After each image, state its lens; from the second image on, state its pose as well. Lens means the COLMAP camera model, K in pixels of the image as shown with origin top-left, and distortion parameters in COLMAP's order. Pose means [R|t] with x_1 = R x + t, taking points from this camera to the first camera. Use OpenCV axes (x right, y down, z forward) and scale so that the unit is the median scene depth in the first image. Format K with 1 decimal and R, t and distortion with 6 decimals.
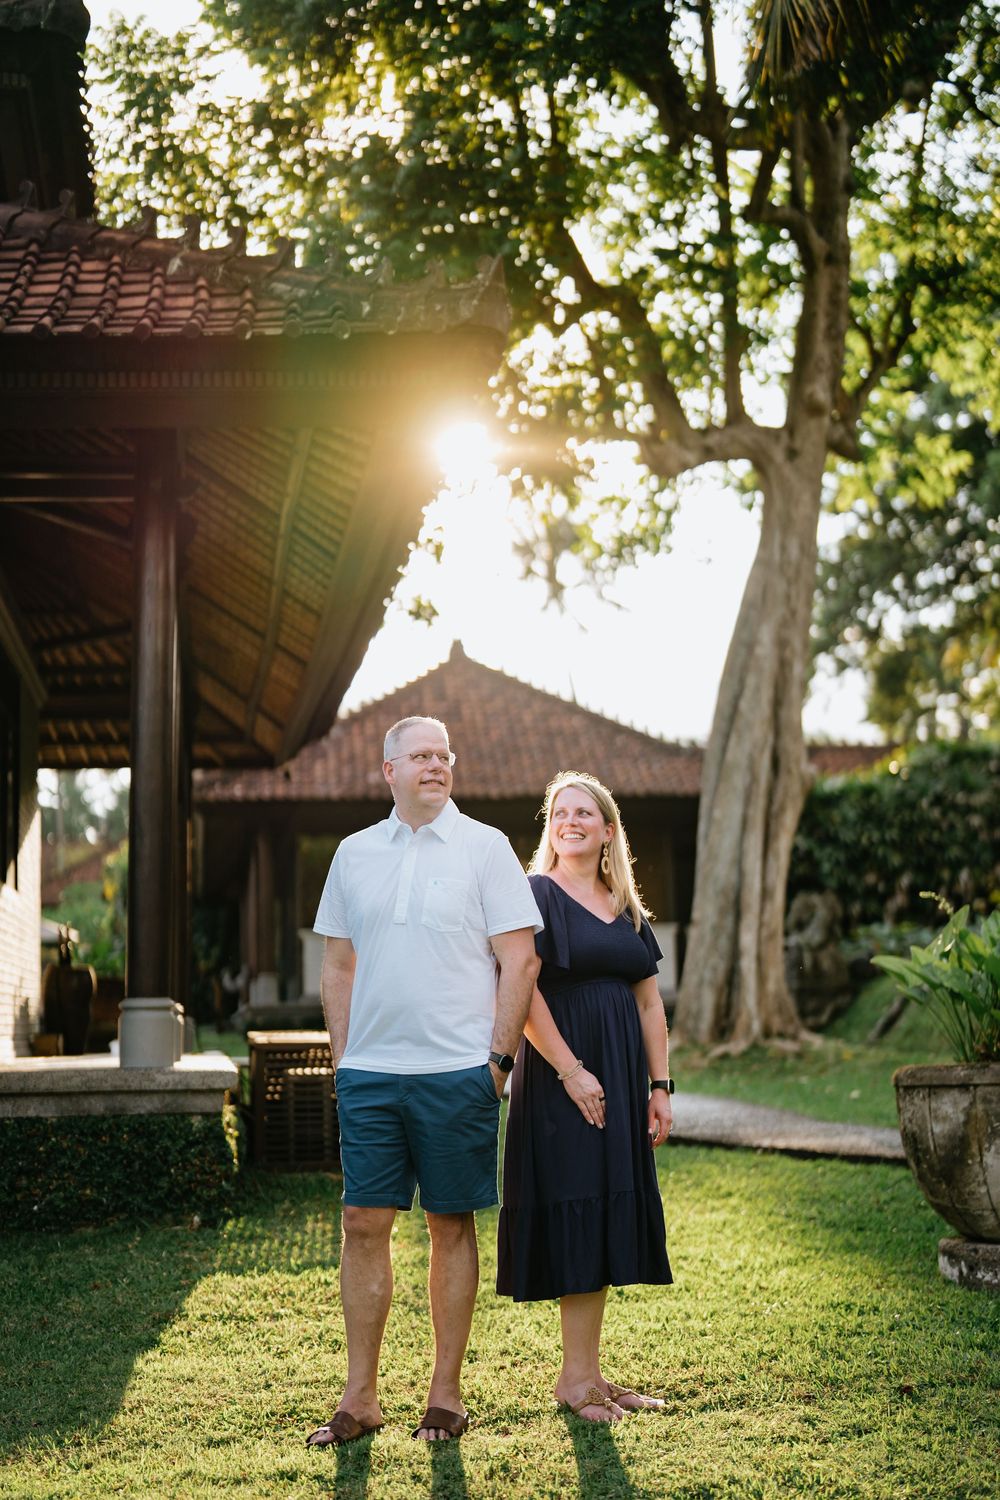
lens RADIAL K [[2177.0, 0, 500.0], [0, 2177.0, 750.0], [0, 0, 1]] dist [-0.147848, 1.129216]
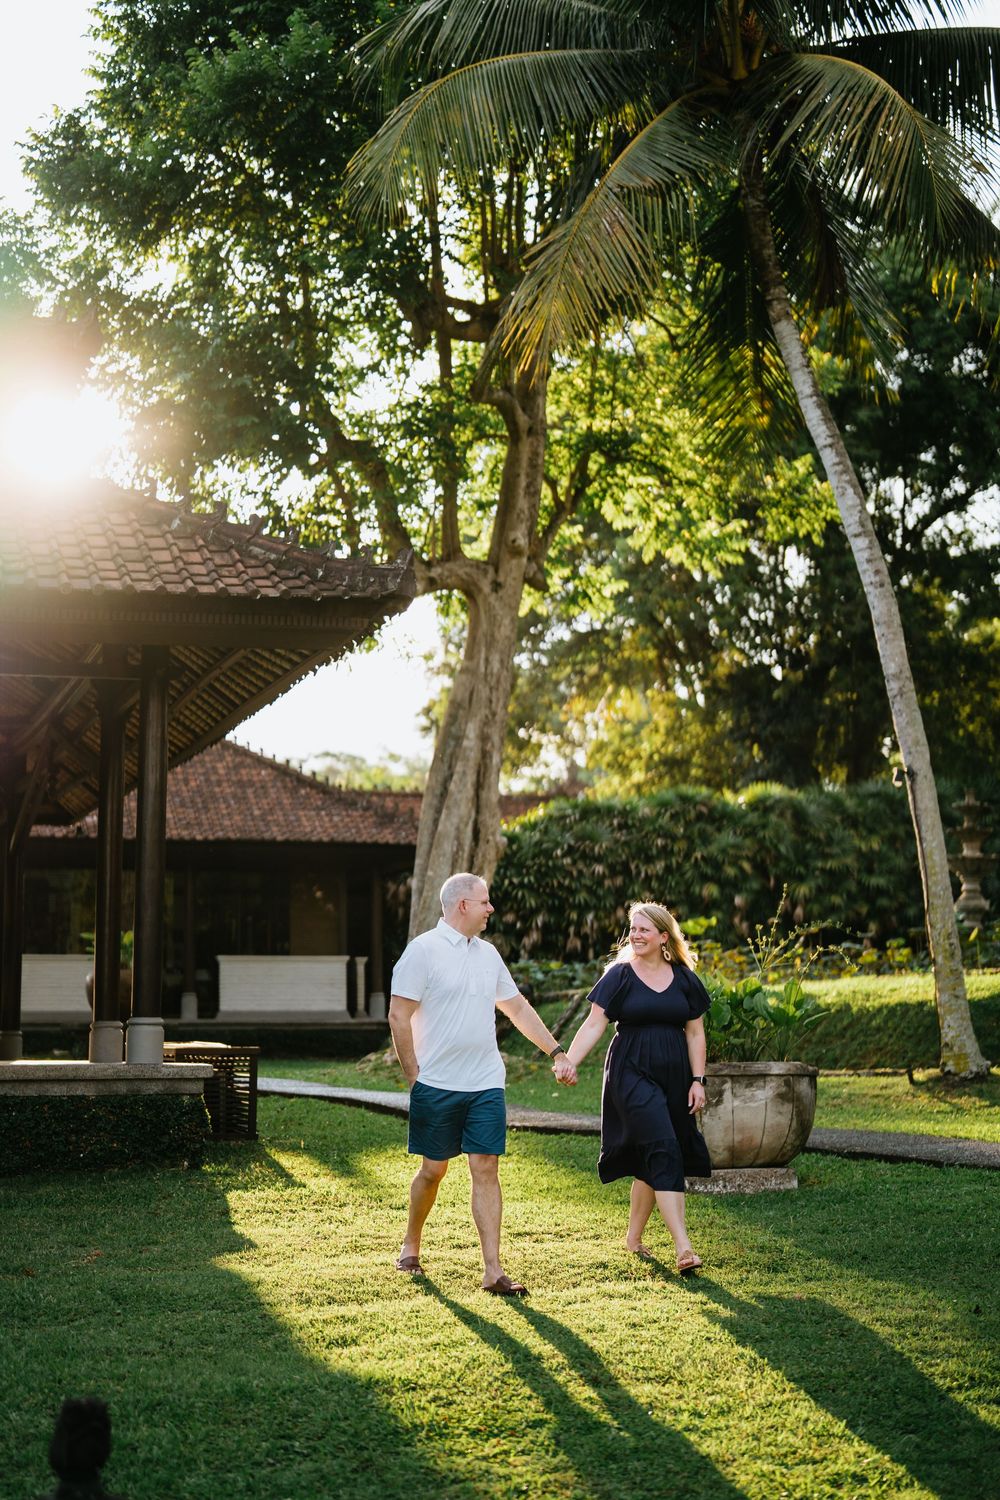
lens RADIAL K [[2177.0, 0, 500.0], [0, 2177.0, 750.0], [0, 0, 1]] dist [-0.147848, 1.129216]
pose [[0.981995, 0.034614, 0.185710, -0.090625], [-0.032810, 0.999380, -0.012778, -0.025629], [-0.186037, 0.006455, 0.982522, -0.225195]]
